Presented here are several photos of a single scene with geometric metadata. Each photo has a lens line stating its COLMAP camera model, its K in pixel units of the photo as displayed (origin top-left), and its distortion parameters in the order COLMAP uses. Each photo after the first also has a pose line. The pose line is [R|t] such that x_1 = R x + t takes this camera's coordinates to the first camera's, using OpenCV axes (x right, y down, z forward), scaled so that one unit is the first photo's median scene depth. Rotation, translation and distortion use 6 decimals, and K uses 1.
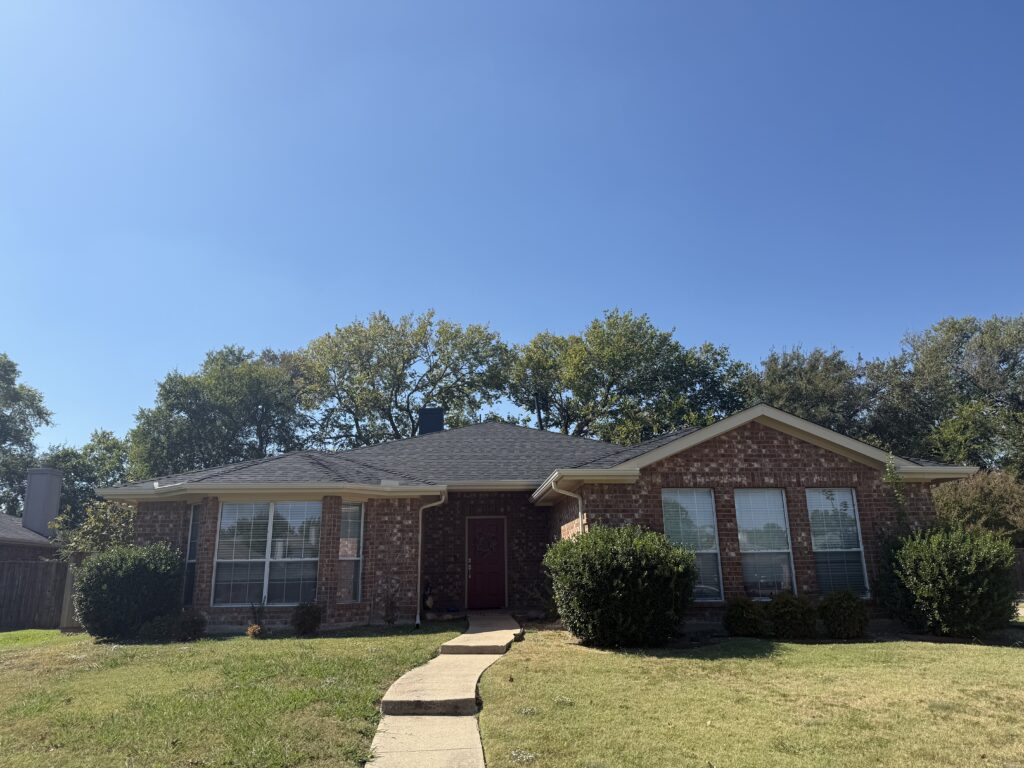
lens RADIAL K [[720.3, 0, 512.0], [0, 720.3, 384.0], [0, 0, 1]] dist [0.123691, -0.170409]
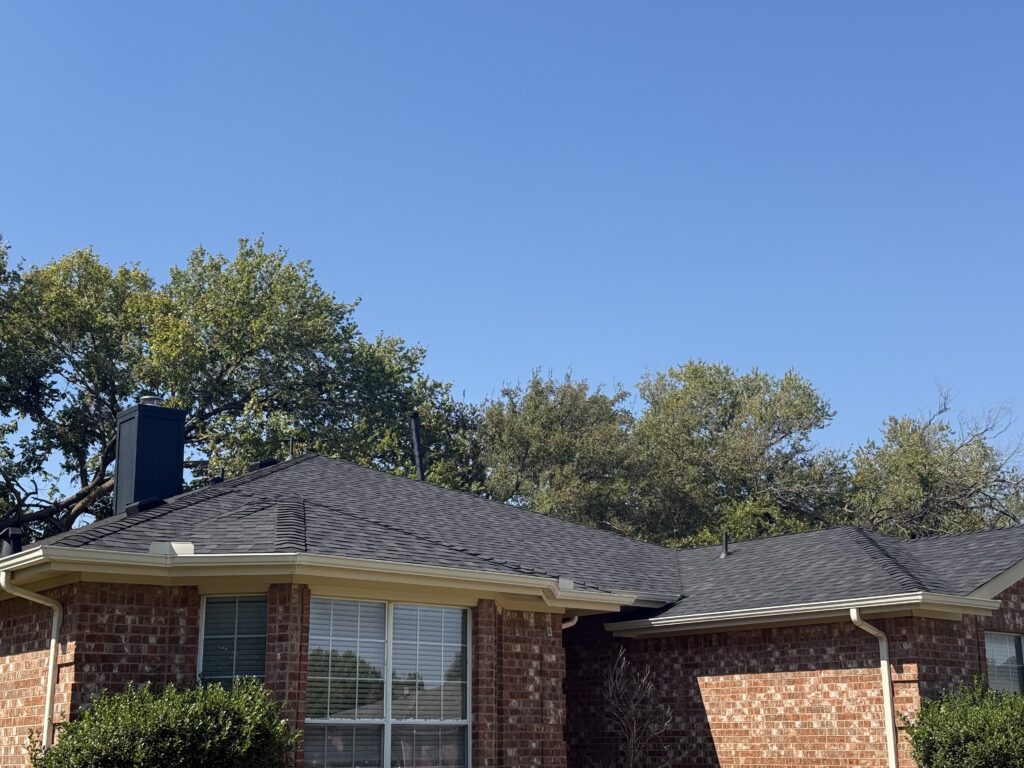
lens RADIAL K [[1461.4, 0, 512.0], [0, 1461.4, 384.0], [0, 0, 1]] dist [0.163760, -0.005093]
pose [[0.803365, 0.152974, 0.575503, -0.828270], [-0.154564, 0.986885, -0.046562, 0.046665], [-0.575078, -0.051545, 0.816473, 0.143405]]
